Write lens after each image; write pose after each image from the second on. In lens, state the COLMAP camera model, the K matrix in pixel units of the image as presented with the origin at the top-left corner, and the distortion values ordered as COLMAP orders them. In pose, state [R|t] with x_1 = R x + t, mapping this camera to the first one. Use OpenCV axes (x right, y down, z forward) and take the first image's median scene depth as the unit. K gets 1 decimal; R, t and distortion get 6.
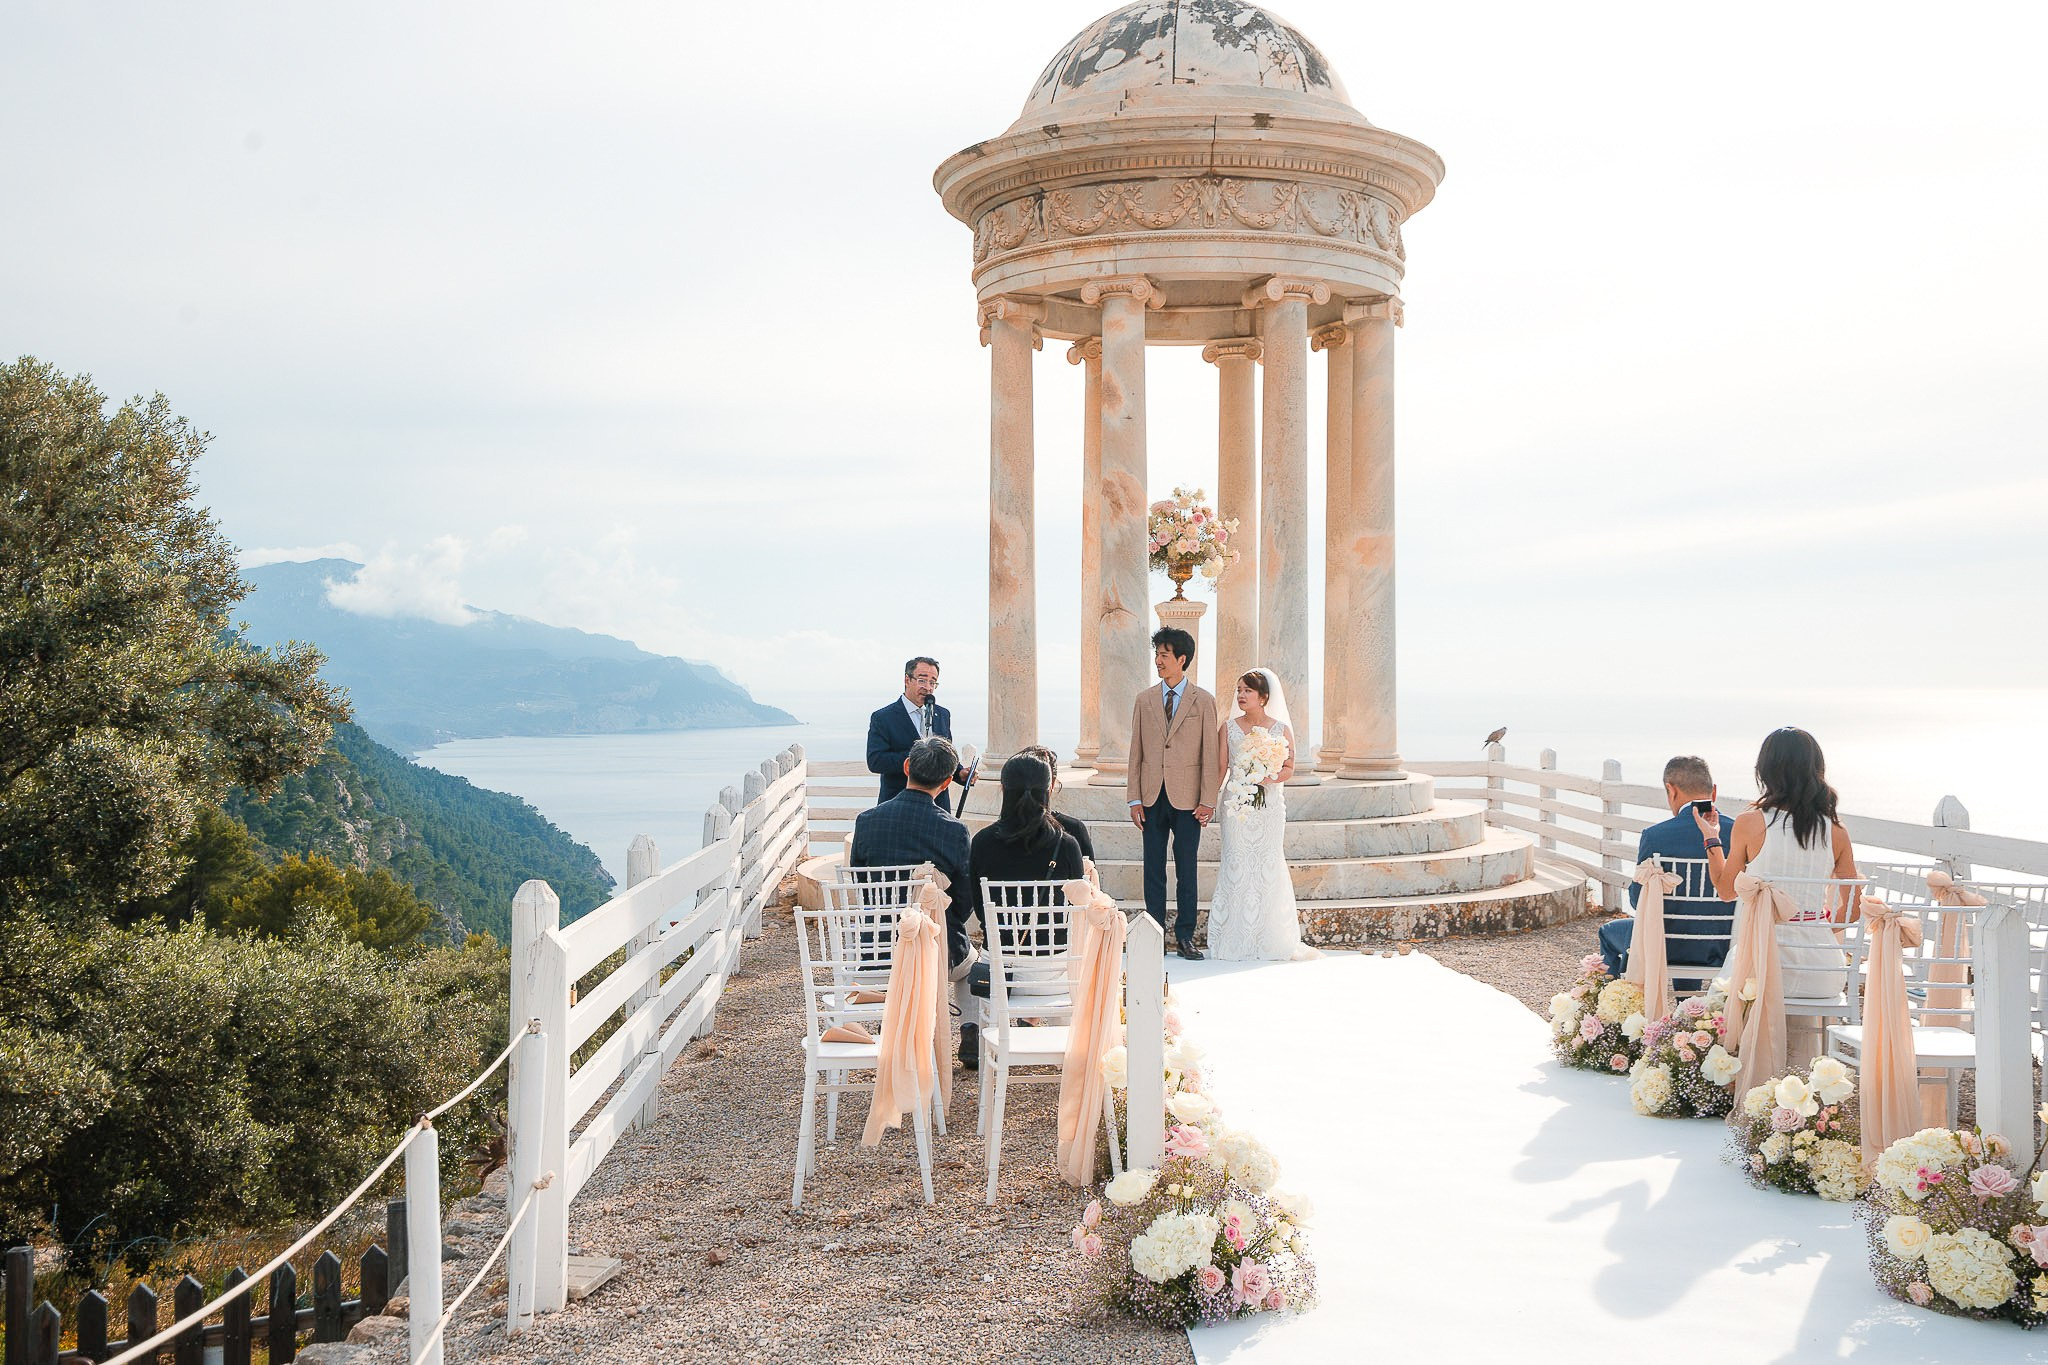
lens RADIAL K [[2199.5, 0, 1016.1], [0, 2199.5, 672.5], [0, 0, 1]] dist [0.088359, 0.000000]
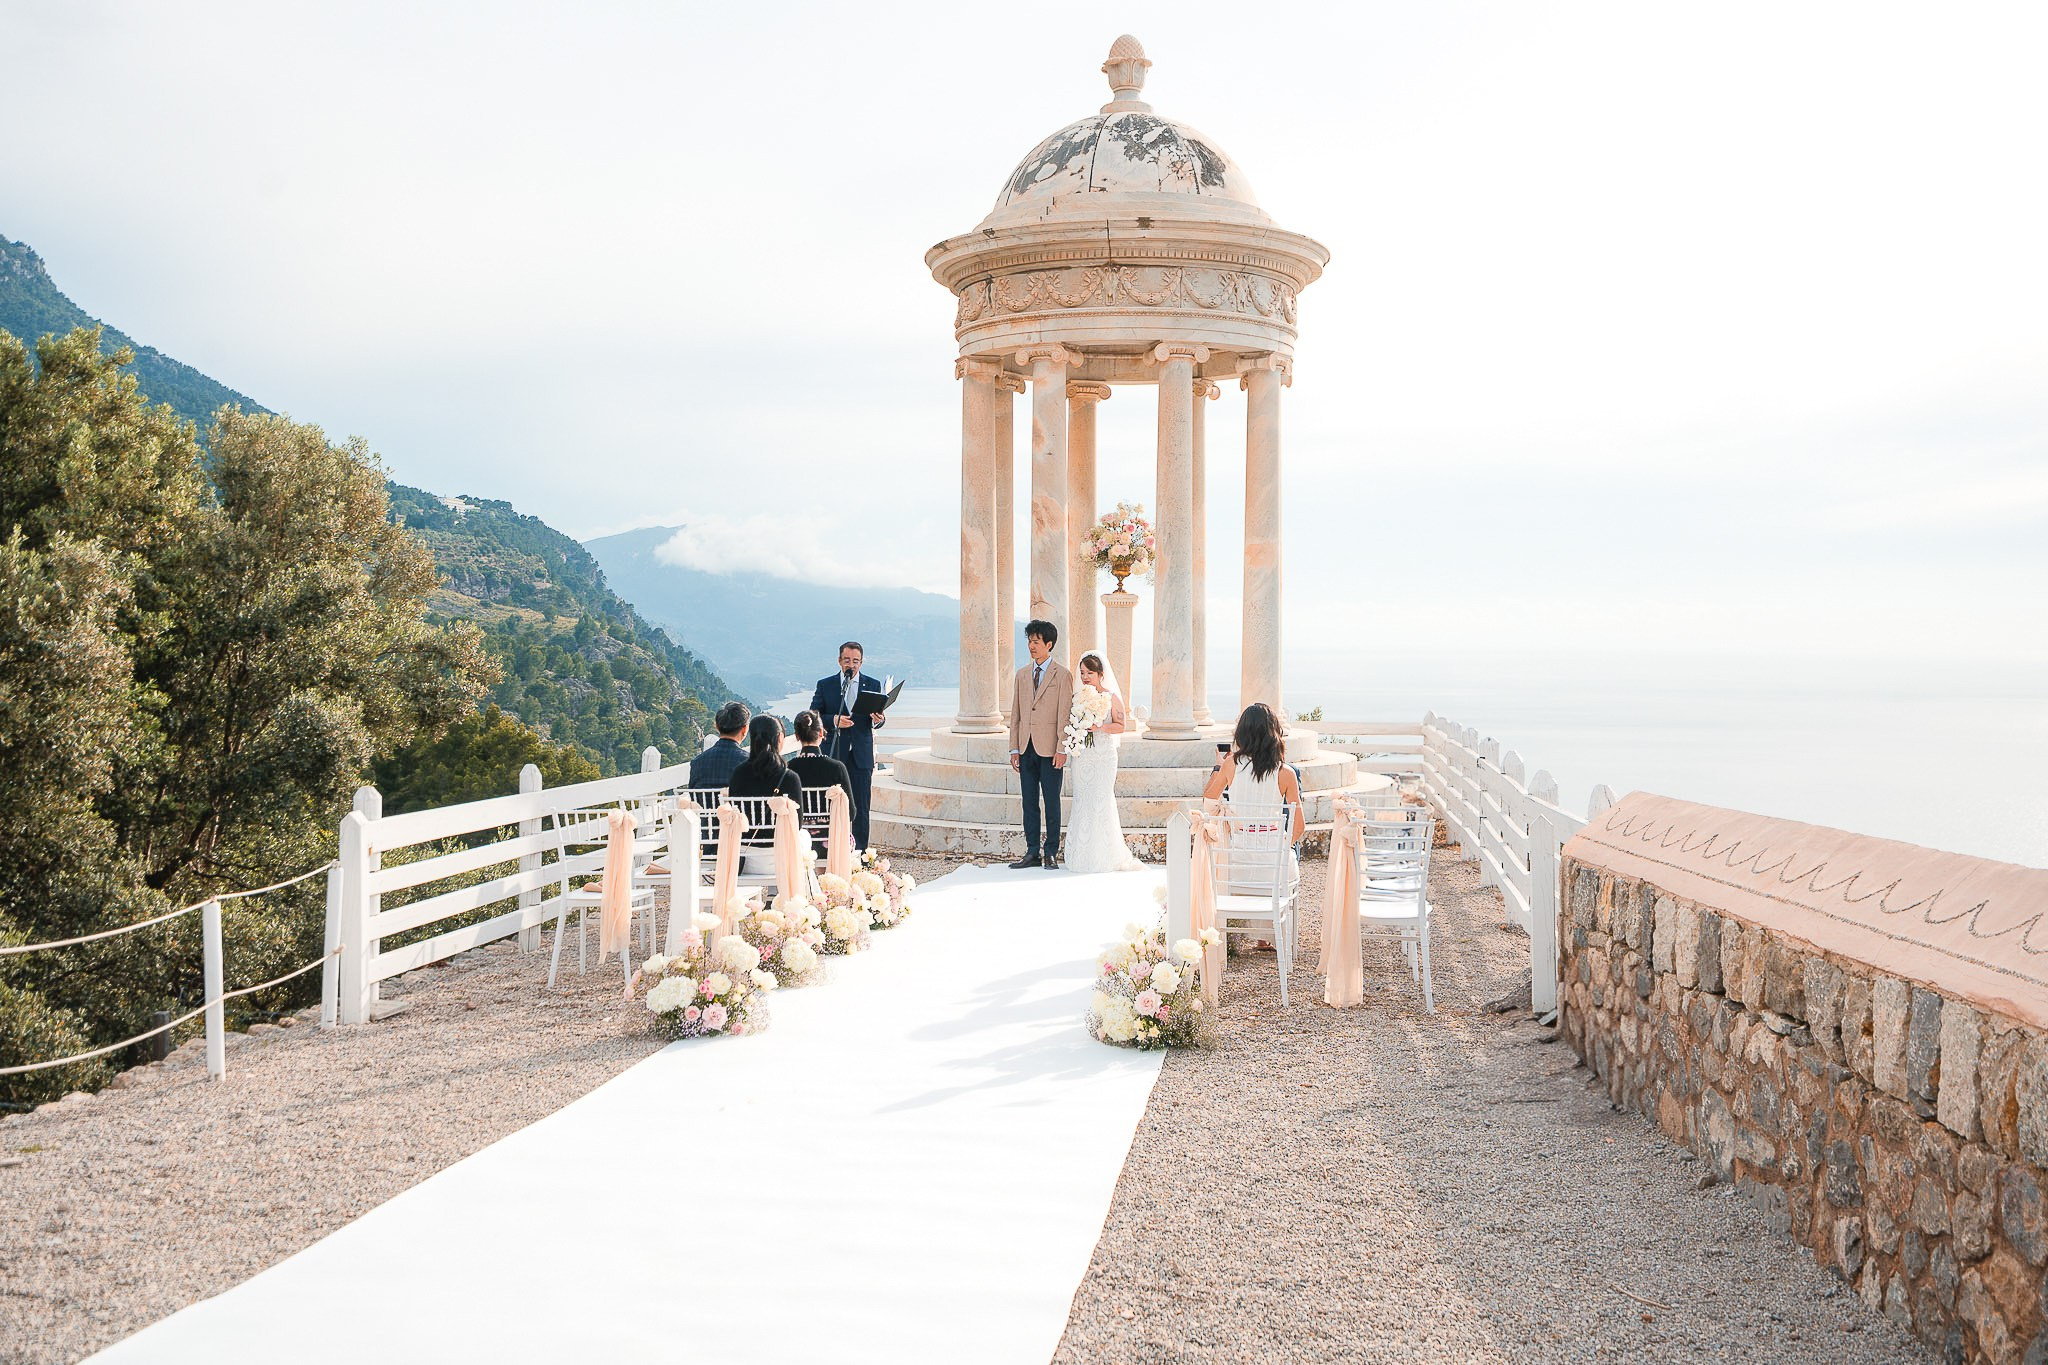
lens RADIAL K [[2199.5, 0, 1029.7], [0, 2199.5, 682.0], [0, 0, 1]] dist [0.088359, 0.000000]
pose [[0.984941, 0.008333, -0.172689, 0.263286], [-0.003893, 0.999654, 0.026030, -0.015462], [0.172846, -0.024966, 0.984632, -0.275119]]
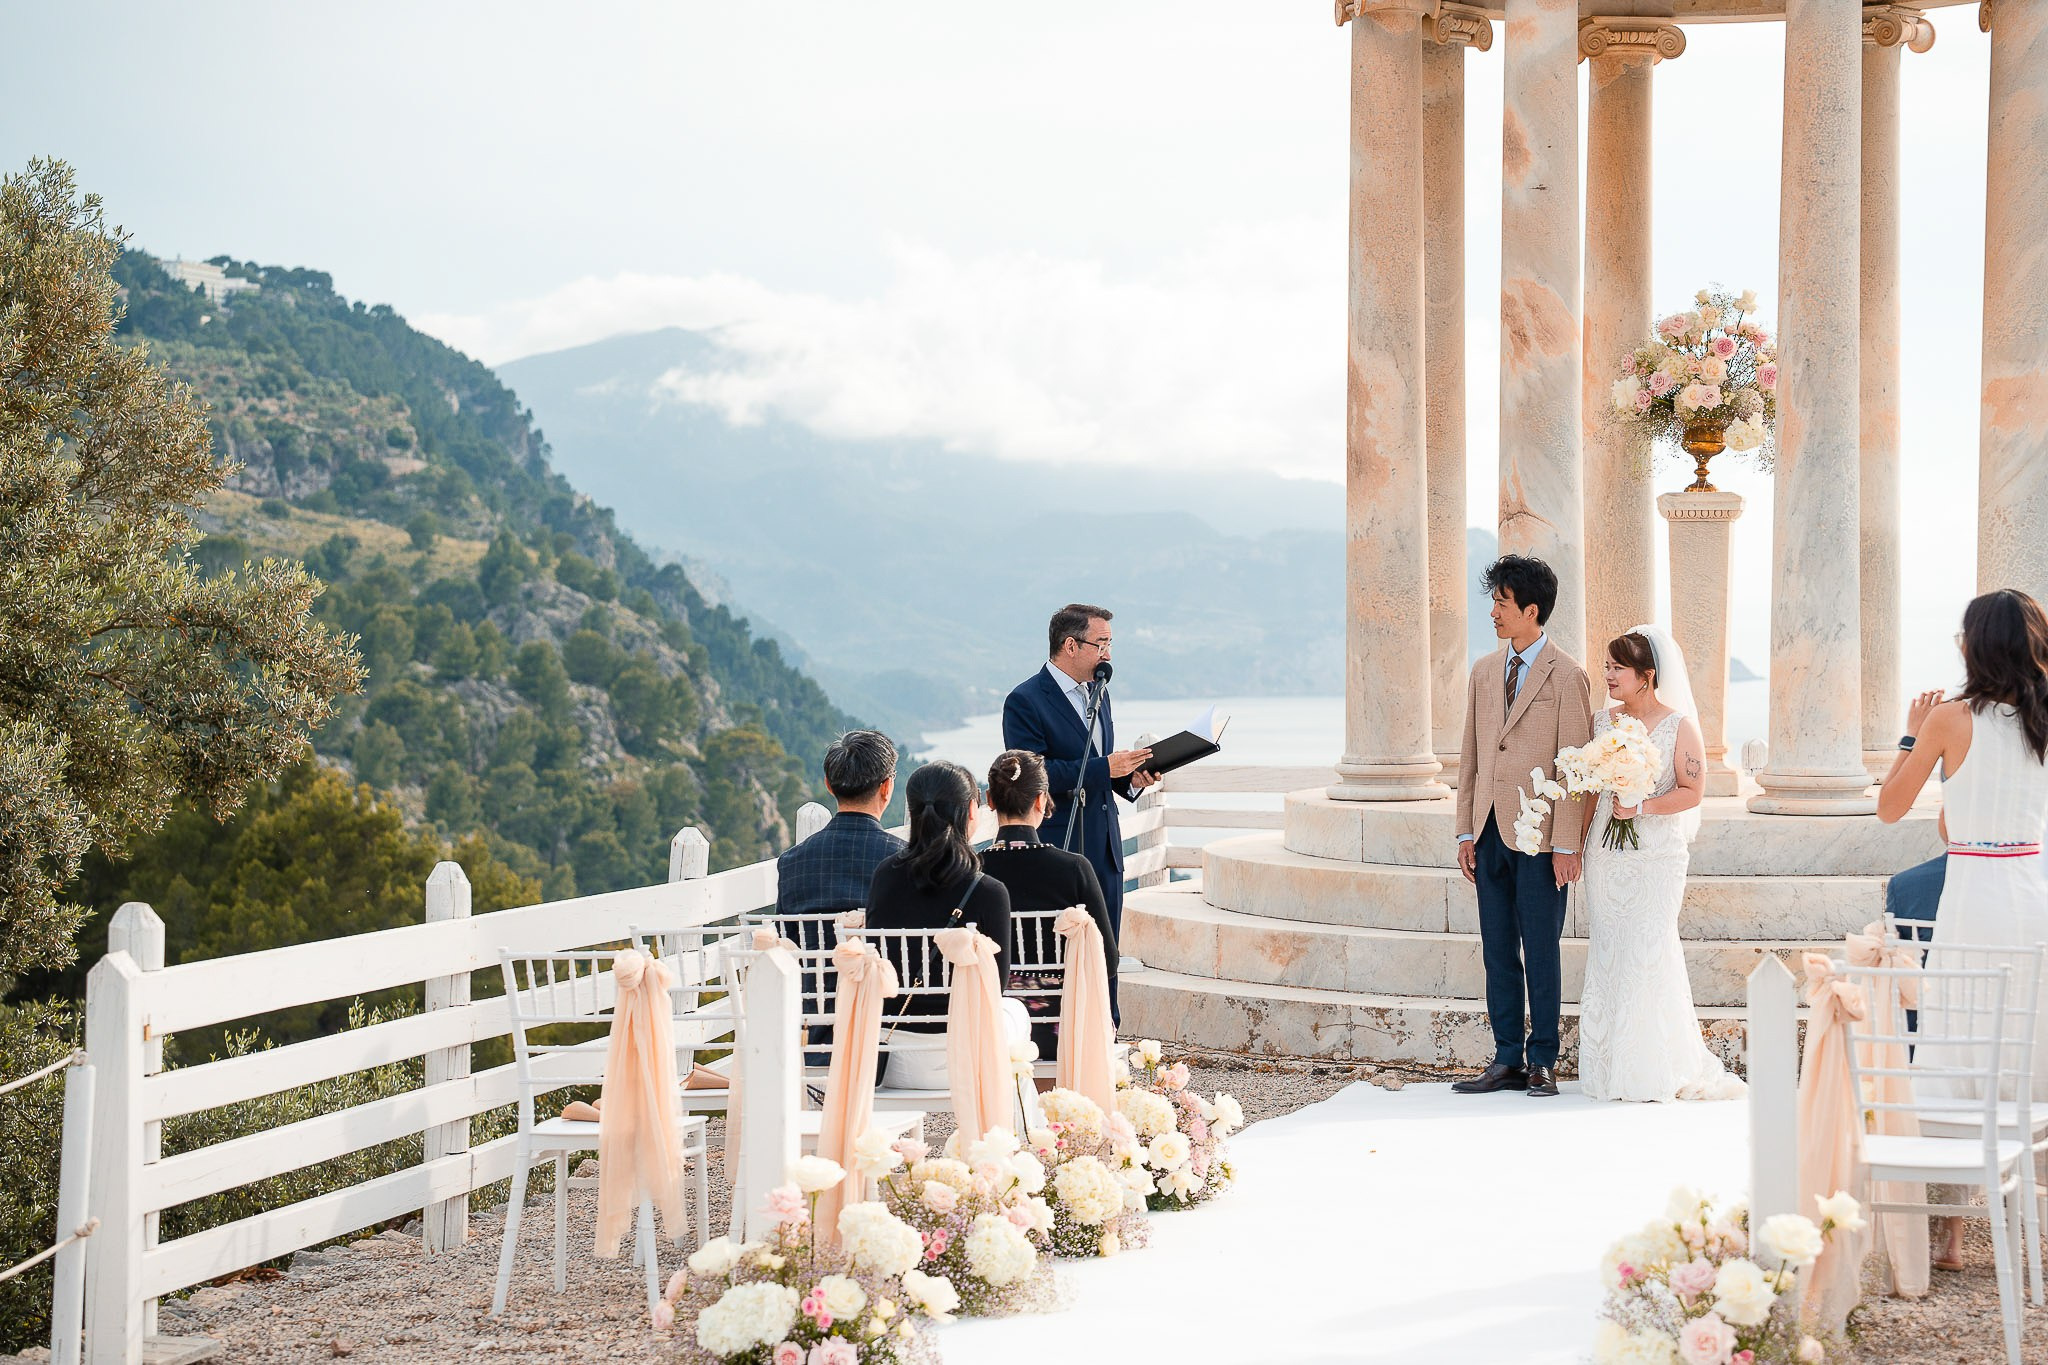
lens RADIAL K [[5258.8, 0, 1078.3], [0, 5258.8, 699.3], [0, 0, 1]] dist [0.434959, 0.000000]
pose [[0.965820, 0.005789, -0.259149, 0.299125], [0.001695, 0.999588, 0.028647, -0.019725], [0.259208, -0.028107, 0.965412, -0.402693]]
